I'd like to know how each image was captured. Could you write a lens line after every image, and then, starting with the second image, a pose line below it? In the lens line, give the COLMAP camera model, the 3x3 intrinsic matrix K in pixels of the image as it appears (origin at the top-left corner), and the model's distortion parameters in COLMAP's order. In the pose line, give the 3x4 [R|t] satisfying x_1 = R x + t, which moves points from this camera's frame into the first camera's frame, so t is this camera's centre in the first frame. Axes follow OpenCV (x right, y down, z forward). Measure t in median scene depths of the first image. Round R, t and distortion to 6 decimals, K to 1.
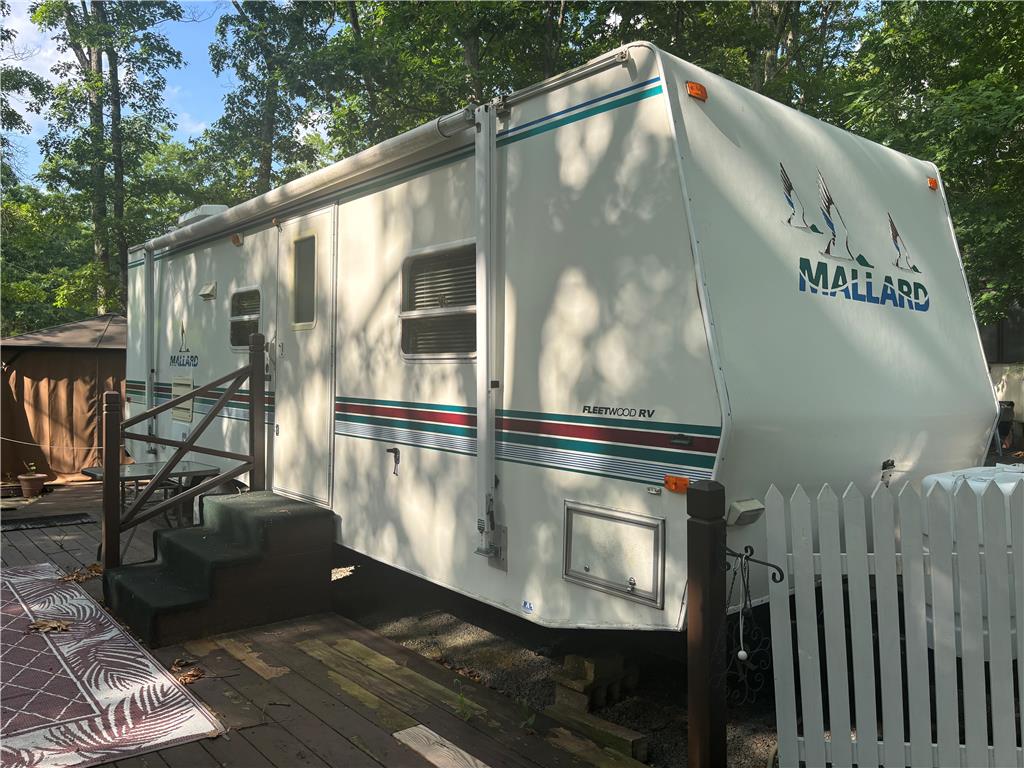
lens RADIAL K [[790.0, 0, 512.0], [0, 790.0, 384.0], [0, 0, 1]] dist [-0.010138, -0.002193]
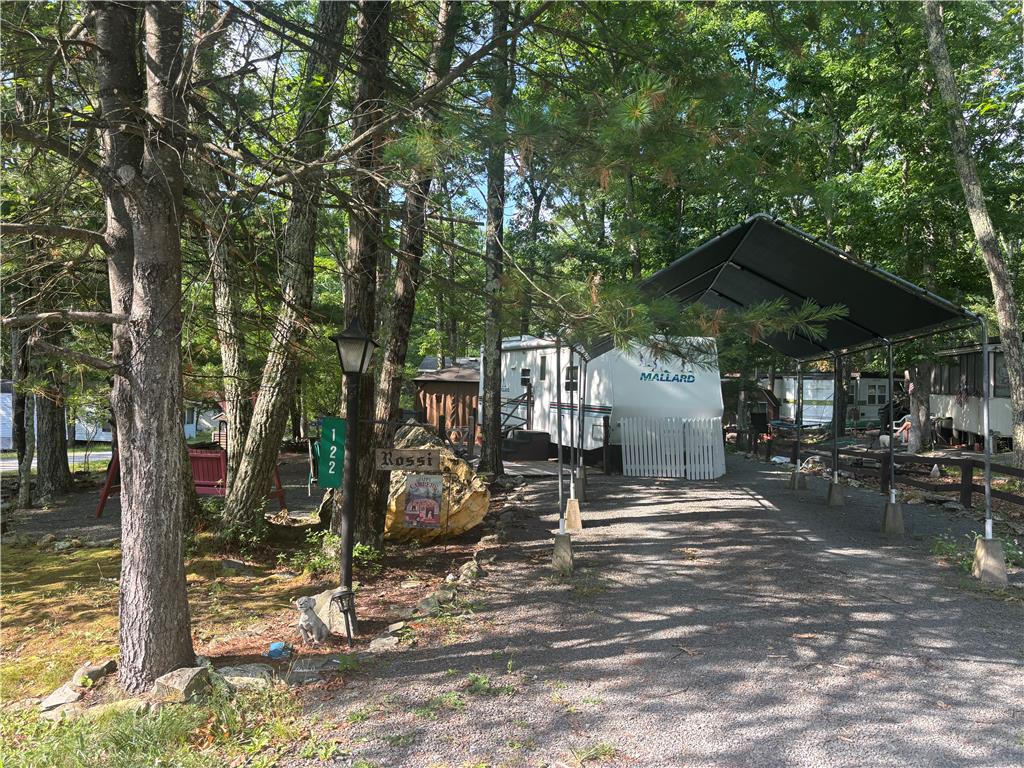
lens RADIAL K [[790.0, 0, 512.0], [0, 790.0, 384.0], [0, 0, 1]] dist [-0.010138, -0.002193]
pose [[0.948967, 0.013303, -0.315095, 0.711589], [-0.020389, 0.999608, -0.019203, 0.007873], [0.314716, 0.024648, 0.948866, -2.364840]]
